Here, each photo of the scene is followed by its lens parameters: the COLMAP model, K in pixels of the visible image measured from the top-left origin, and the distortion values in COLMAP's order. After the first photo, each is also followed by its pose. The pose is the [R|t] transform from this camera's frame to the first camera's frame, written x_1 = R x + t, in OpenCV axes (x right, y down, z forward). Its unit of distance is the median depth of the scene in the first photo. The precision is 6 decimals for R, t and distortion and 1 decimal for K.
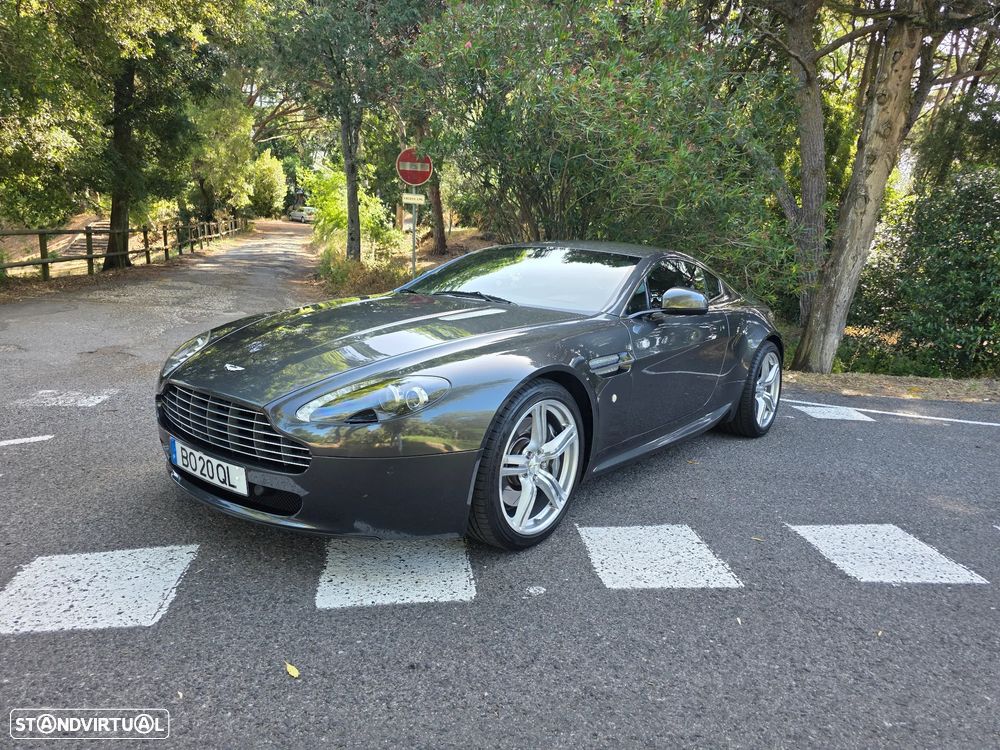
lens RADIAL K [[656.2, 0, 502.7], [0, 656.2, 366.0], [0, 0, 1]] dist [0.045154, -0.038123]
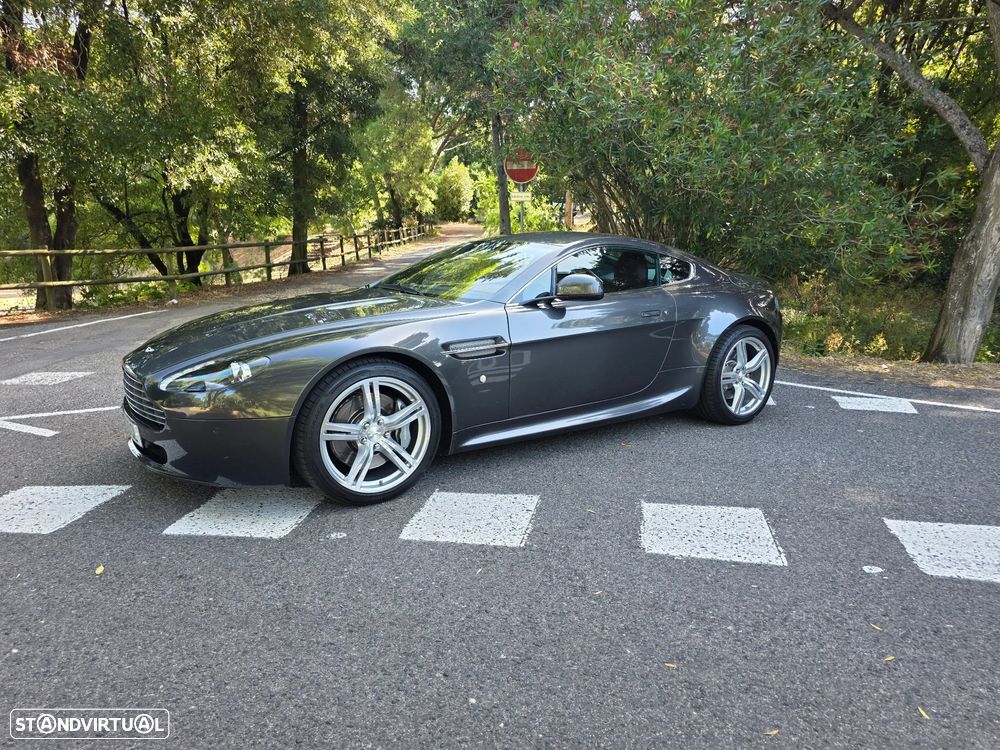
lens RADIAL K [[656.2, 0, 502.7], [0, 656.2, 366.0], [0, 0, 1]] dist [0.045154, -0.038123]
pose [[0.961908, 0.000079, -0.273372, 0.122094], [0.002120, 0.999968, 0.007749, 0.005220], [0.273364, -0.008034, 0.961877, -0.007630]]
